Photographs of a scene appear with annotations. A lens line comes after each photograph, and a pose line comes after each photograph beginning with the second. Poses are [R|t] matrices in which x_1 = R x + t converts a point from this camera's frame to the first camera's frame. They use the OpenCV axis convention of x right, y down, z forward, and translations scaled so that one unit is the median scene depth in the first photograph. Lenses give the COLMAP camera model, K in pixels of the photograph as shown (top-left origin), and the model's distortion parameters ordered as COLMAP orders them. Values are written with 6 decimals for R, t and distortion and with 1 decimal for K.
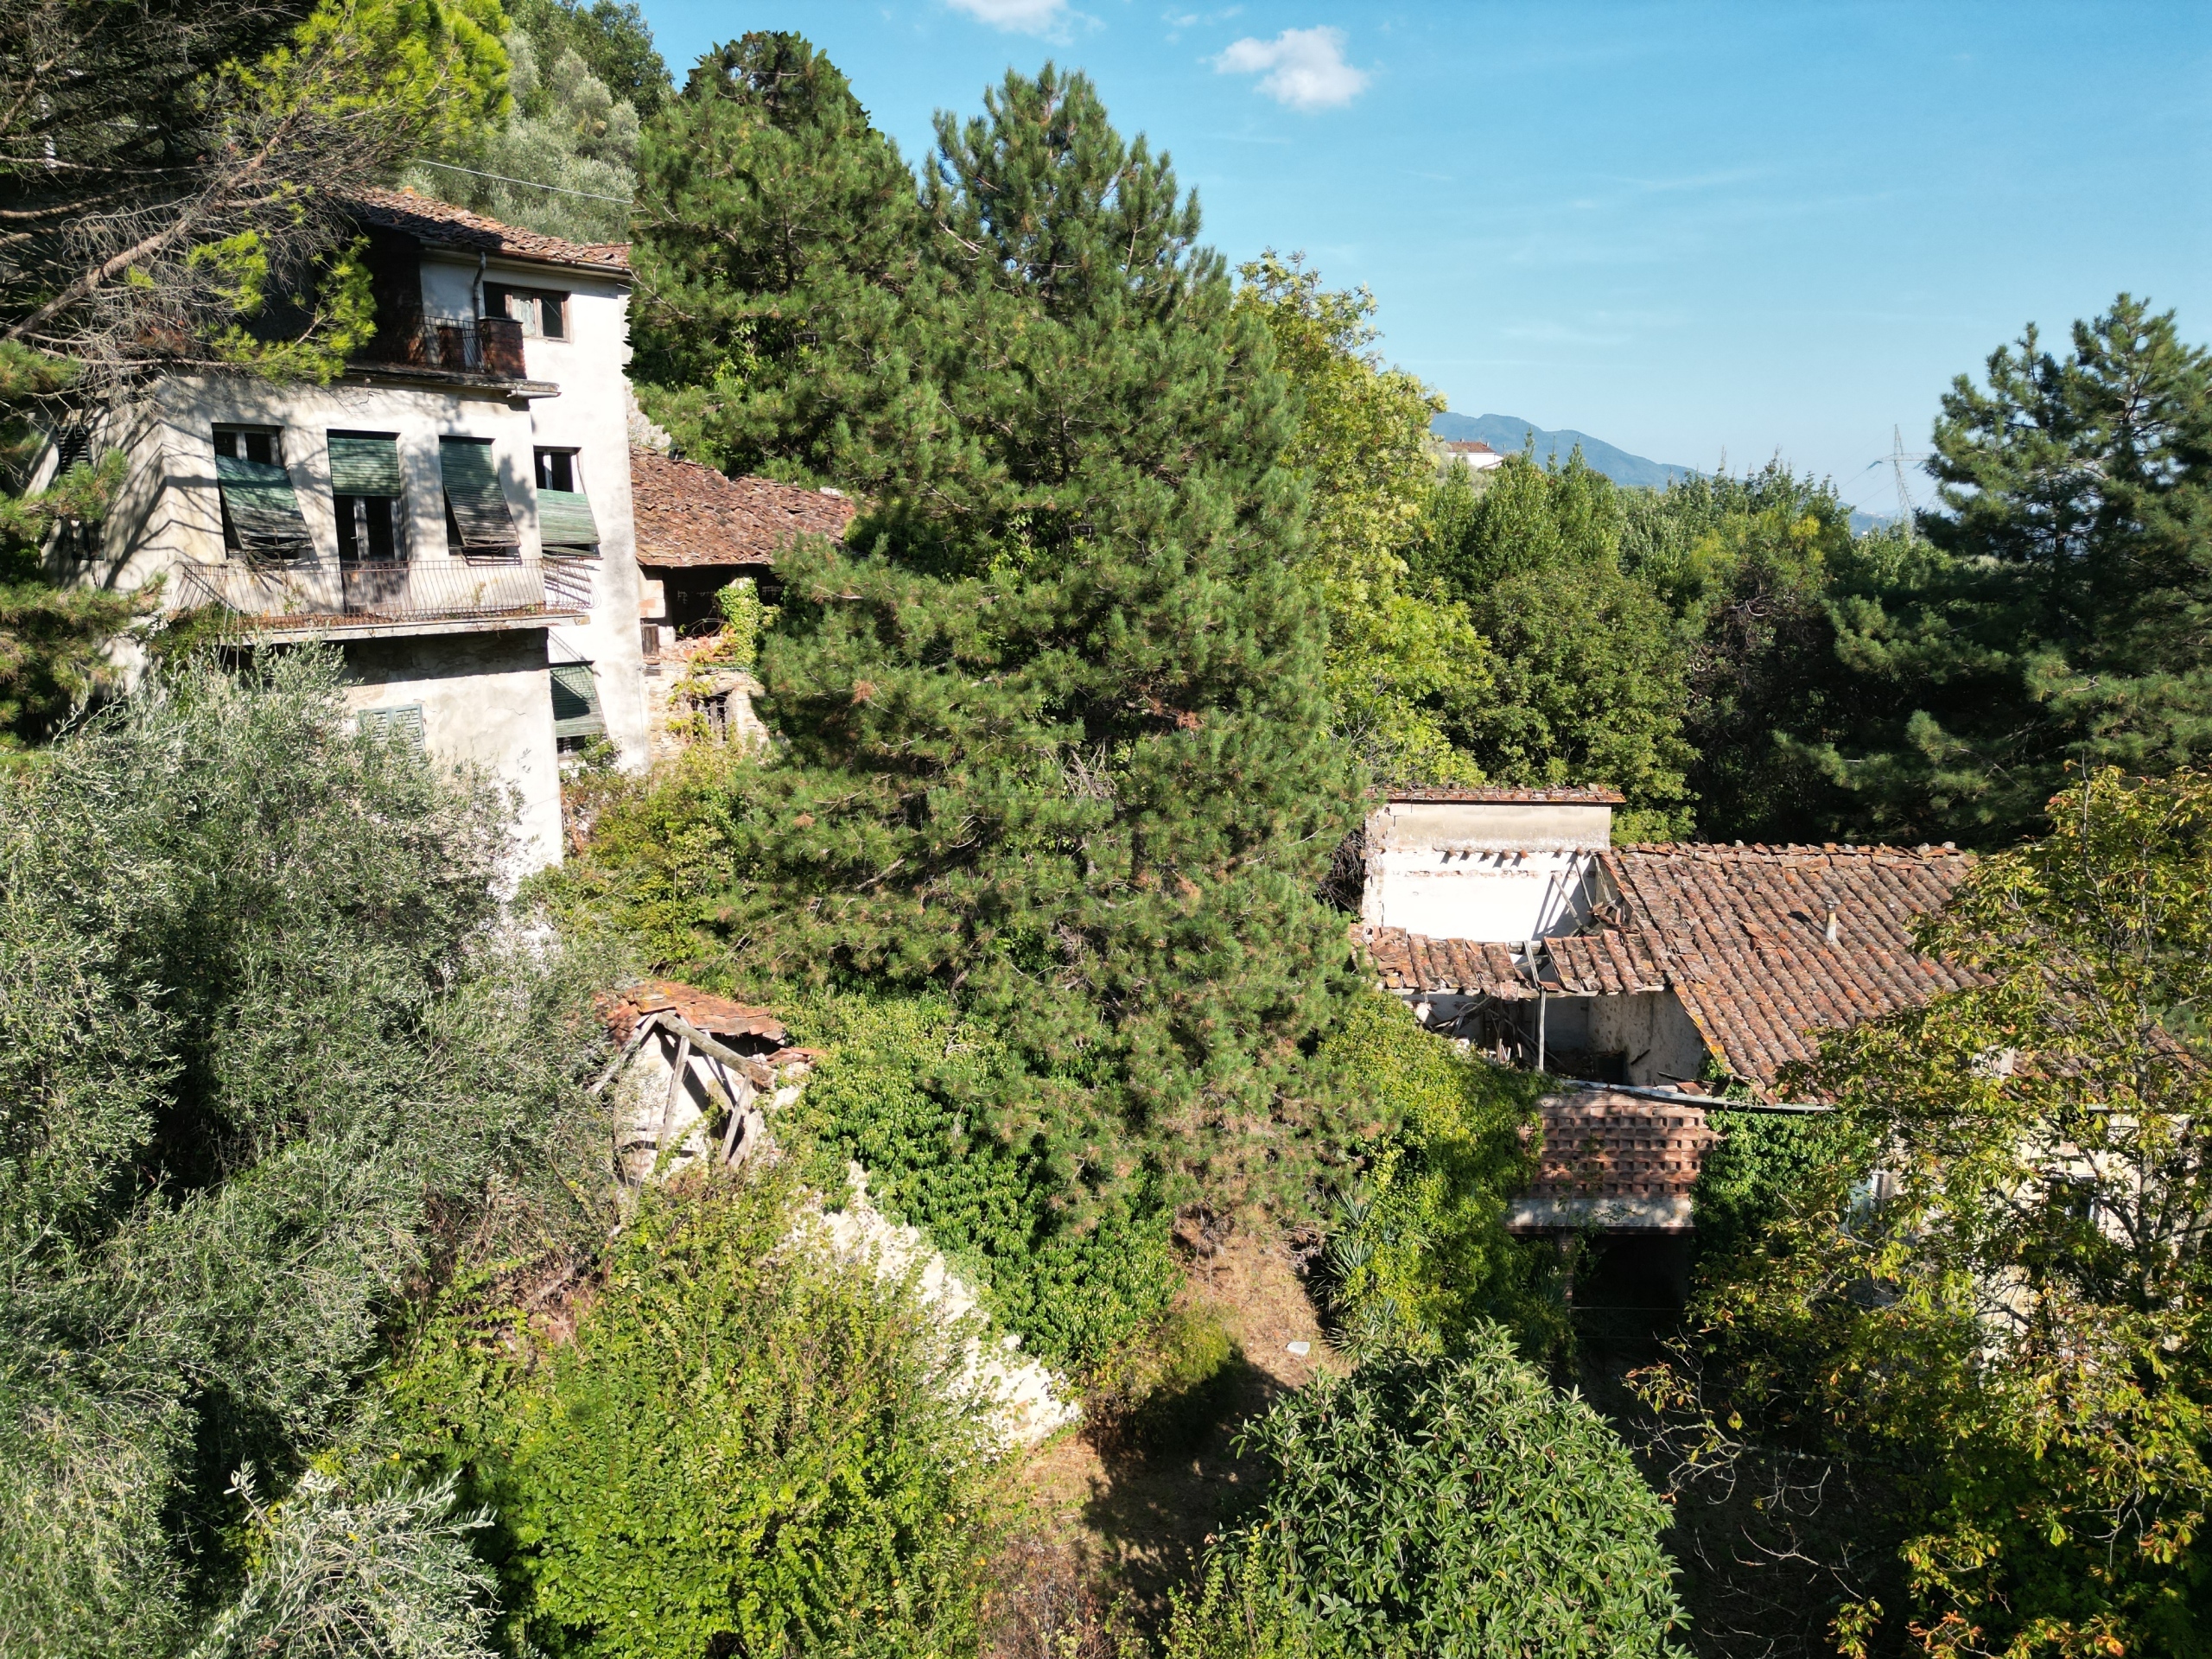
lens RADIAL K [[1614.9, 0, 1106.0], [0, 1614.9, 829.5], [0, 0, 1]] dist [0.005306, 0.000411]
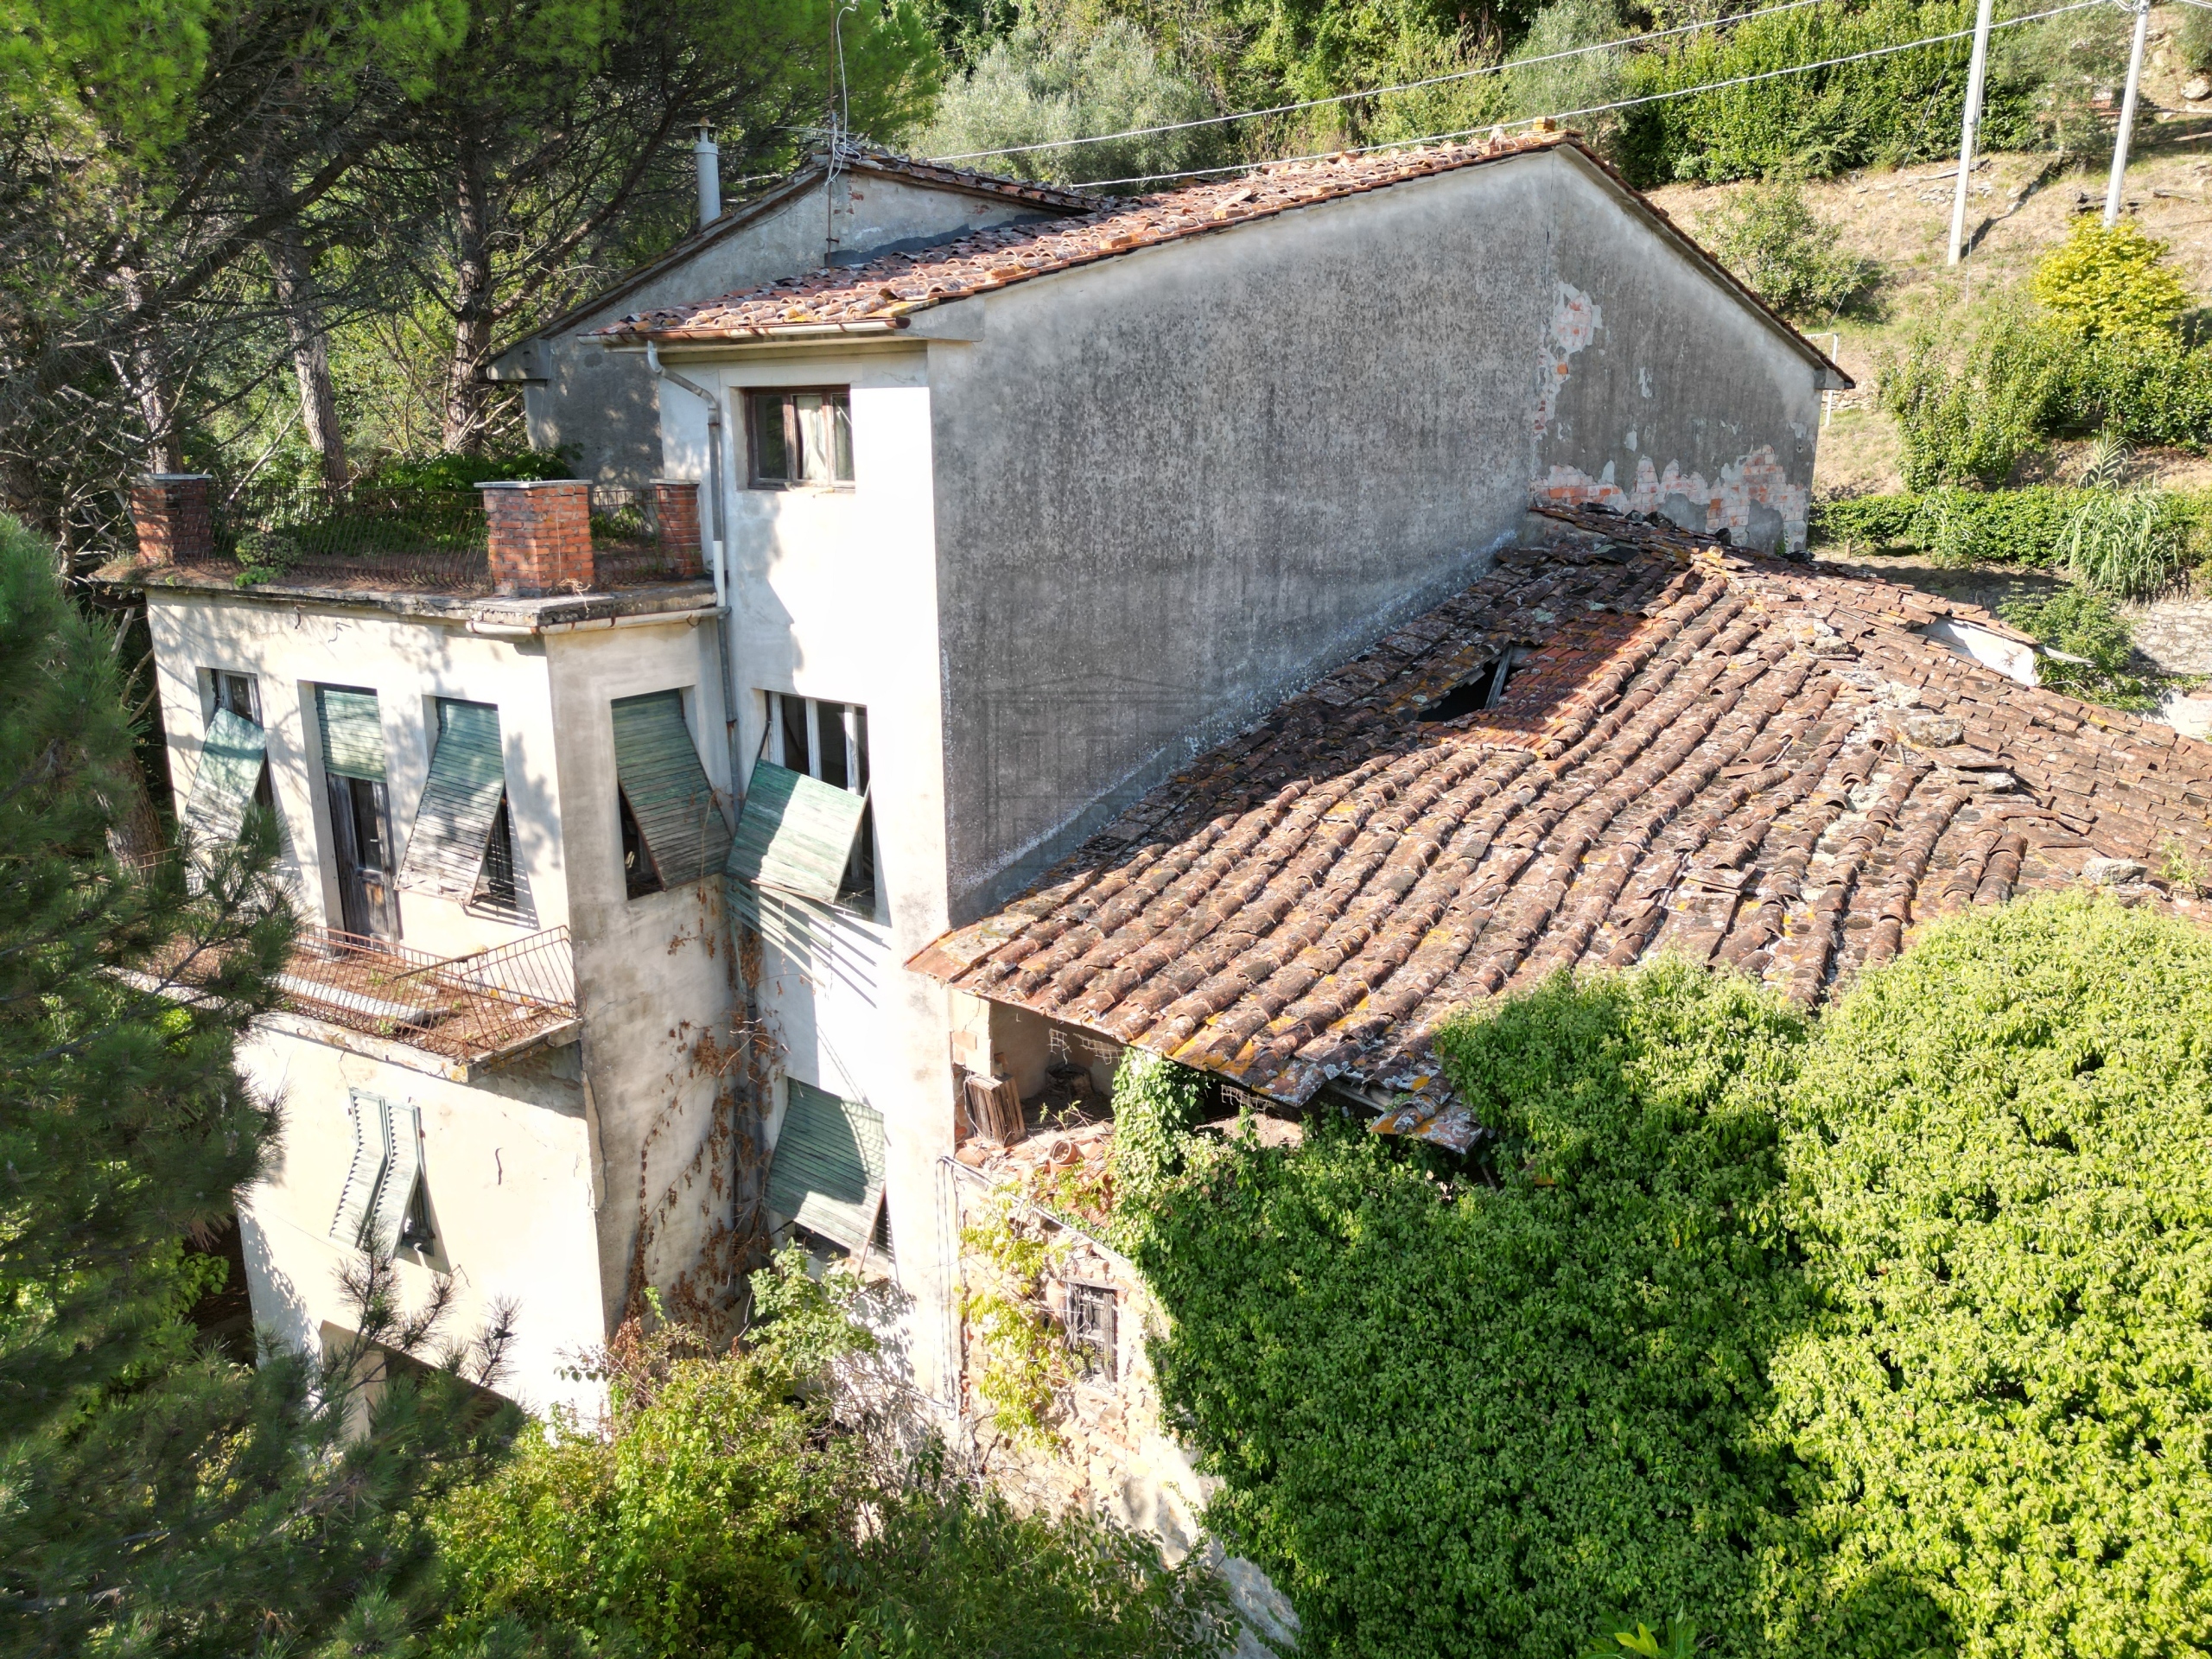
lens RADIAL K [[1614.9, 0, 1106.0], [0, 1614.9, 829.5], [0, 0, 1]] dist [0.005306, 0.000411]
pose [[0.091790, 0.232843, -0.968173, 0.177824], [-0.185700, 0.959224, 0.213085, -0.361134], [0.978310, 0.160230, 0.131286, 1.155782]]
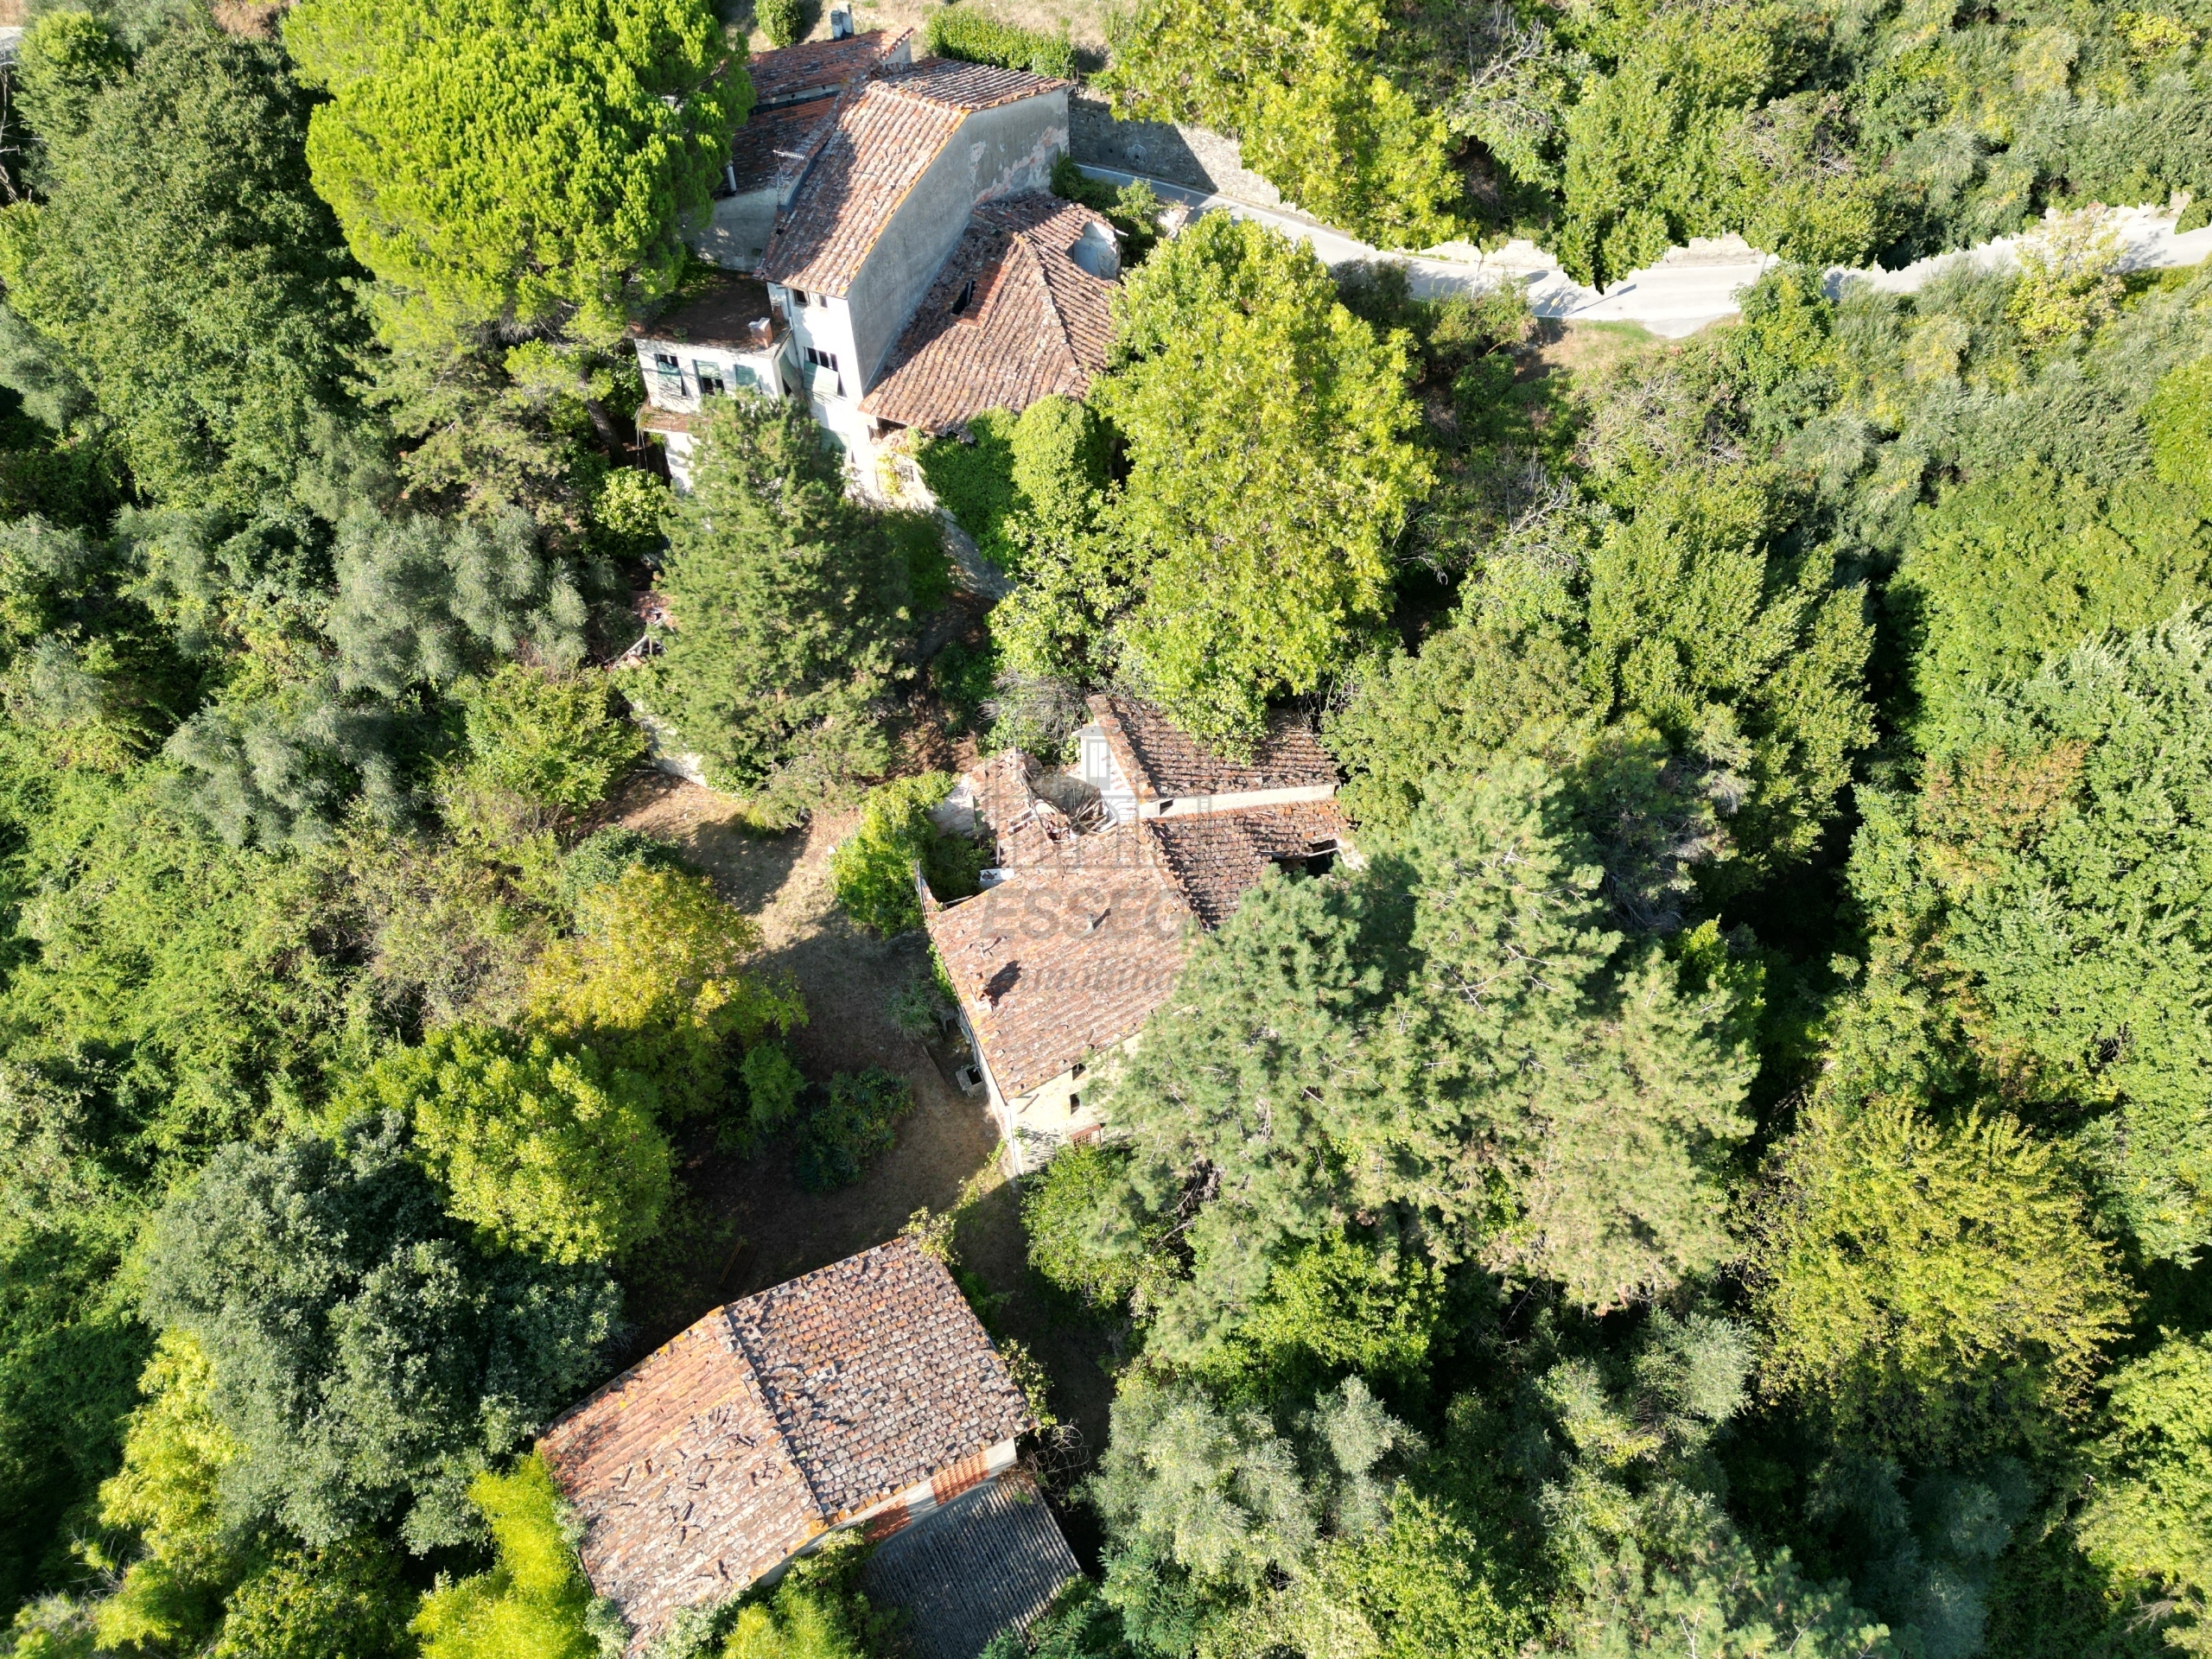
lens RADIAL K [[1614.9, 0, 1106.0], [0, 1614.9, 829.5], [0, 0, 1]] dist [0.005306, 0.000411]
pose [[0.383283, 0.689321, -0.614761, 1.868945], [-0.165375, 0.706052, 0.688579, -1.561305], [0.908705, -0.162255, 0.384614, 0.428838]]
